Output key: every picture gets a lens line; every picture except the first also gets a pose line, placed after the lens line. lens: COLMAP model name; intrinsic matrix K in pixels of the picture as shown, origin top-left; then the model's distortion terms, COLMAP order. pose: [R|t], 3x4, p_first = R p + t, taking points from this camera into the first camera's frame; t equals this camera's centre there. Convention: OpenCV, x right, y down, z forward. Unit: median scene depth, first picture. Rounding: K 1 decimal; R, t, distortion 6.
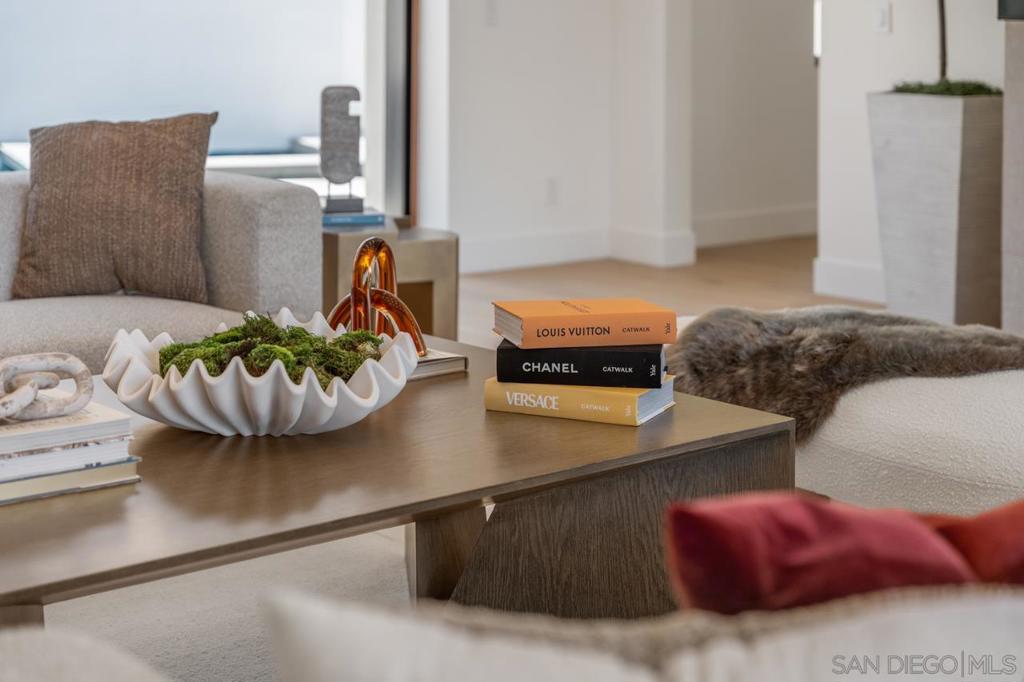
lens RADIAL K [[1835.8, 0, 512.1], [0, 1835.8, 338.6], [0, 0, 1]] dist [-0.071865, 0.000000]
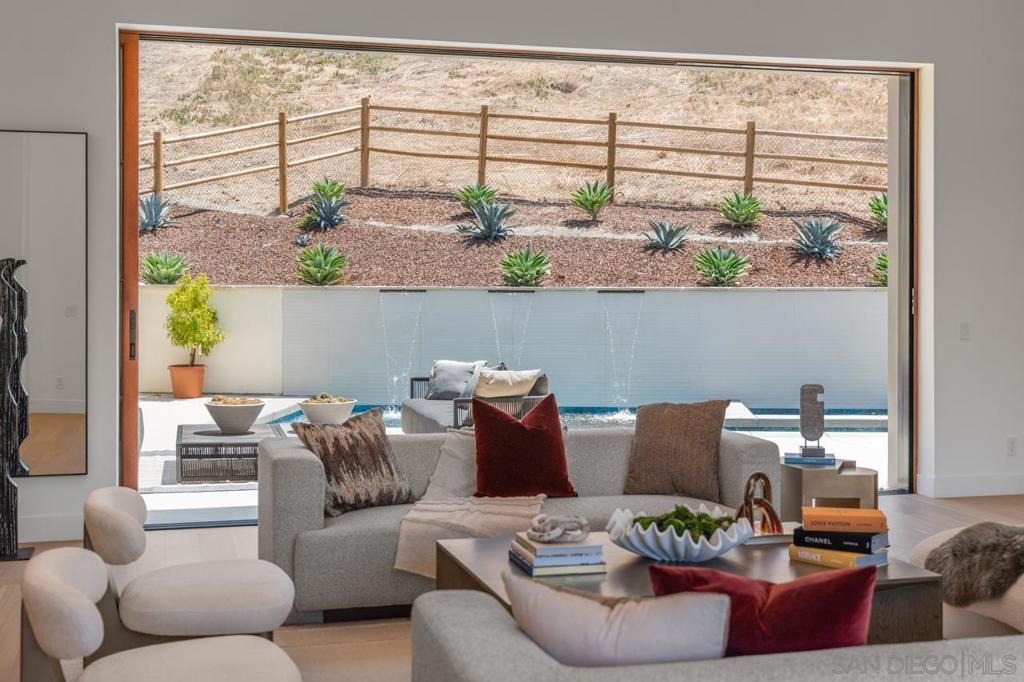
lens RADIAL K [[1324.3, 0, 511.7], [0, 1324.3, 335.7], [0, 0, 1]] dist [-0.005990, 0.000000]
pose [[0.906027, 0.005420, -0.423186, 0.216960], [-0.068229, 0.988709, -0.133414, 0.006797], [0.417685, 0.149750, 0.896167, -0.325428]]
